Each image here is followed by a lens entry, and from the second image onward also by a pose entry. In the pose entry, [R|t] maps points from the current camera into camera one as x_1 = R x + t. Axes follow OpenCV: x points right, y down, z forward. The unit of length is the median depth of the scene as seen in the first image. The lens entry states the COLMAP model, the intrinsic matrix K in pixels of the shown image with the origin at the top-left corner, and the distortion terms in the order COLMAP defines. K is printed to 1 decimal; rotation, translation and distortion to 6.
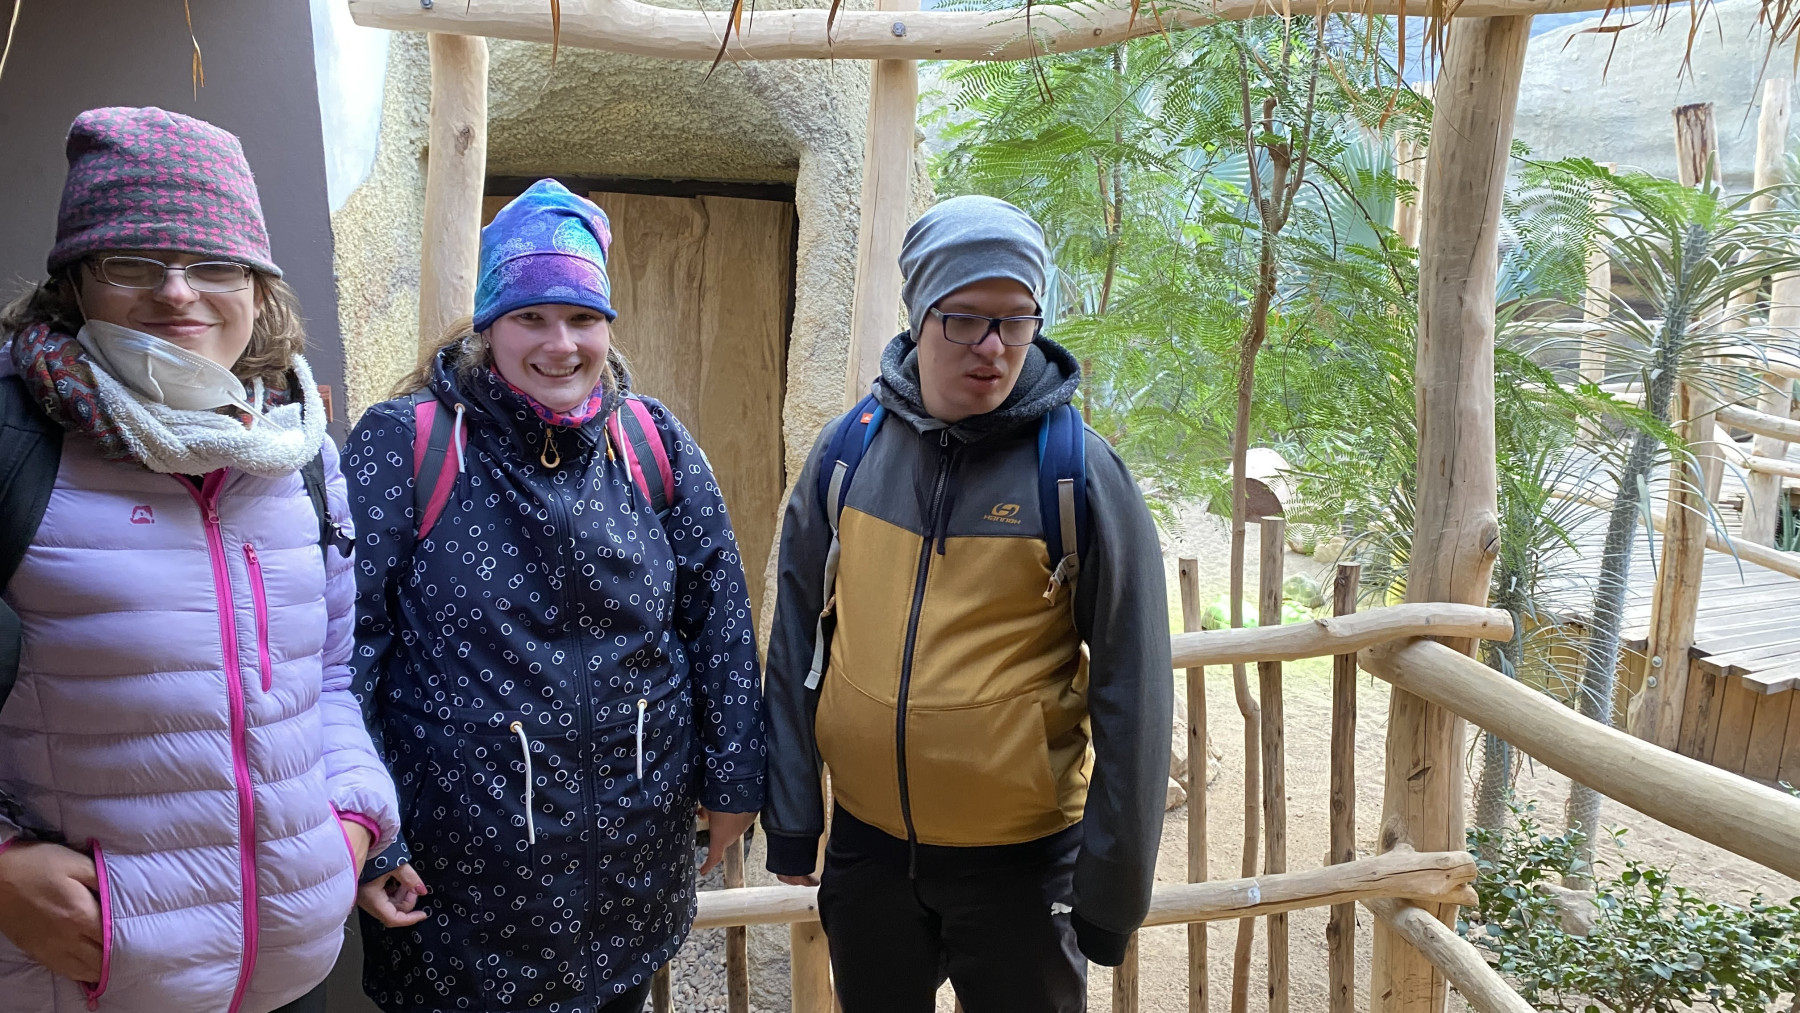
lens RADIAL K [[1365.6, 0, 909.8], [0, 1365.6, 510.9], [0, 0, 1]] dist [0.038410, -0.010502]
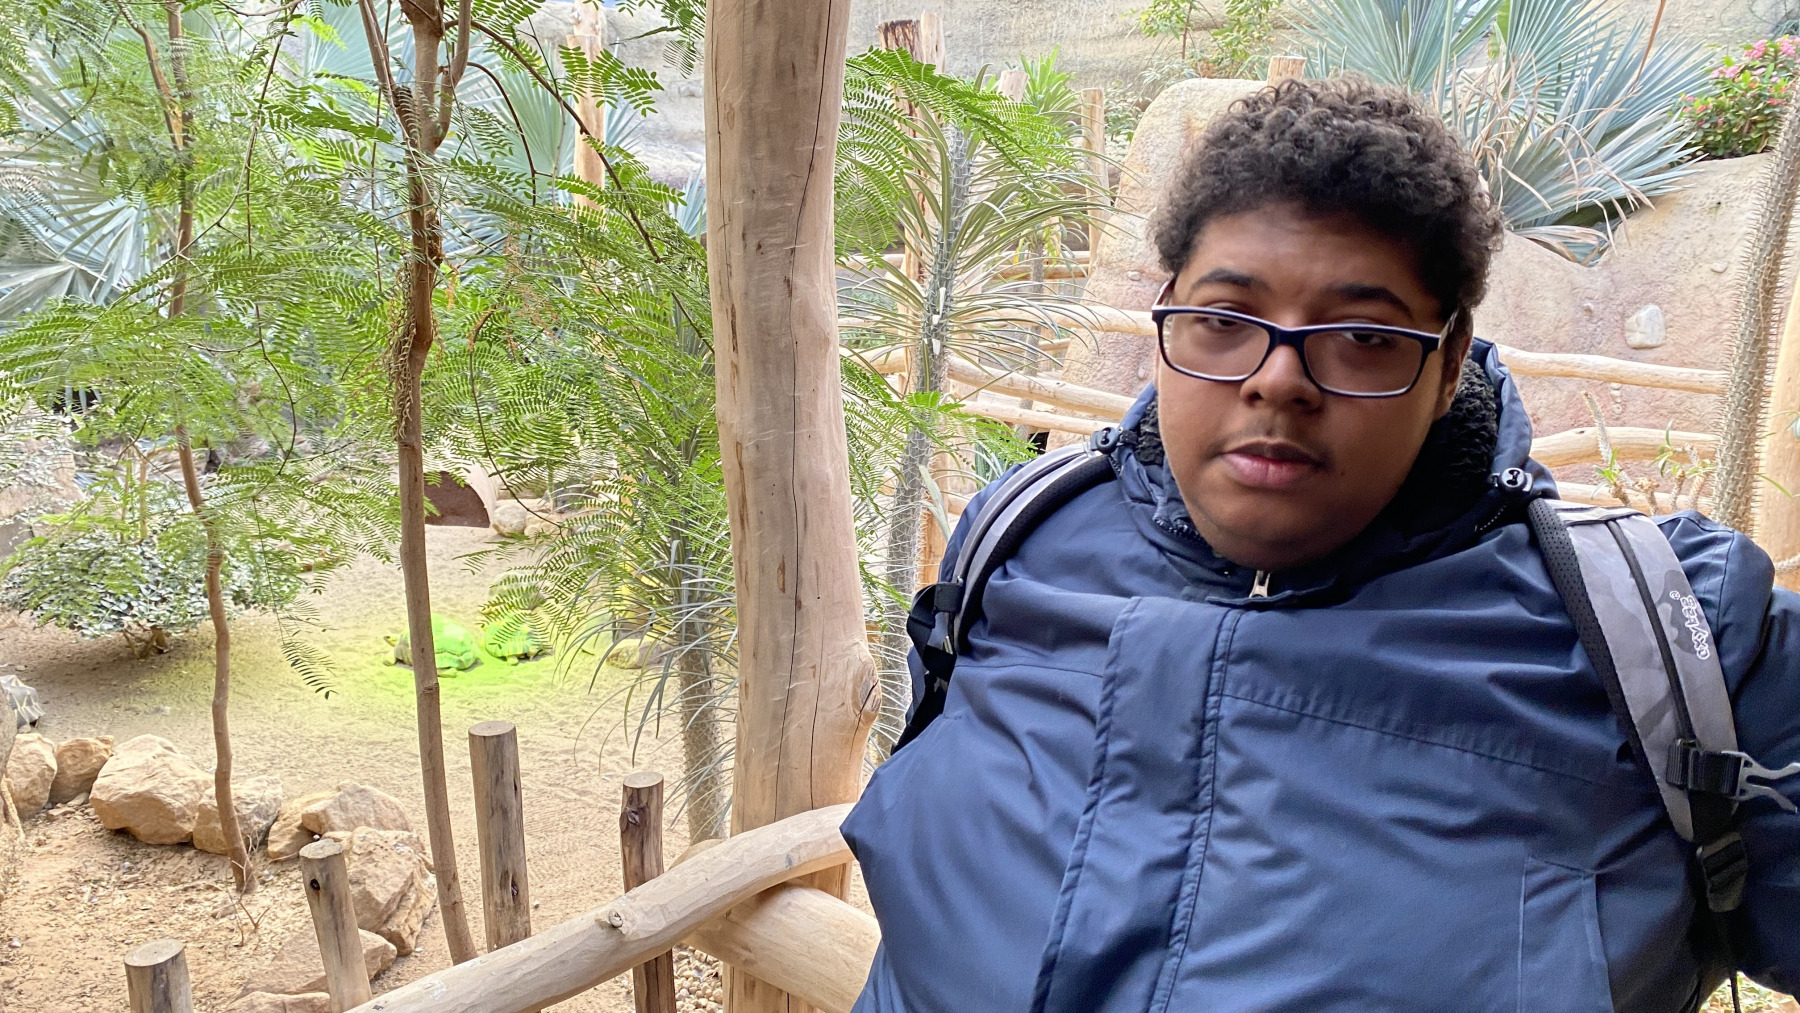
lens RADIAL K [[1365.6, 0, 912.2], [0, 1365.6, 500.3], [0, 0, 1]] dist [0.038410, -0.010502]
pose [[0.835724, -0.114017, 0.537183, 0.133684], [0.090693, 0.993433, 0.069760, -0.097844], [-0.541609, -0.009581, 0.840576, 0.496089]]
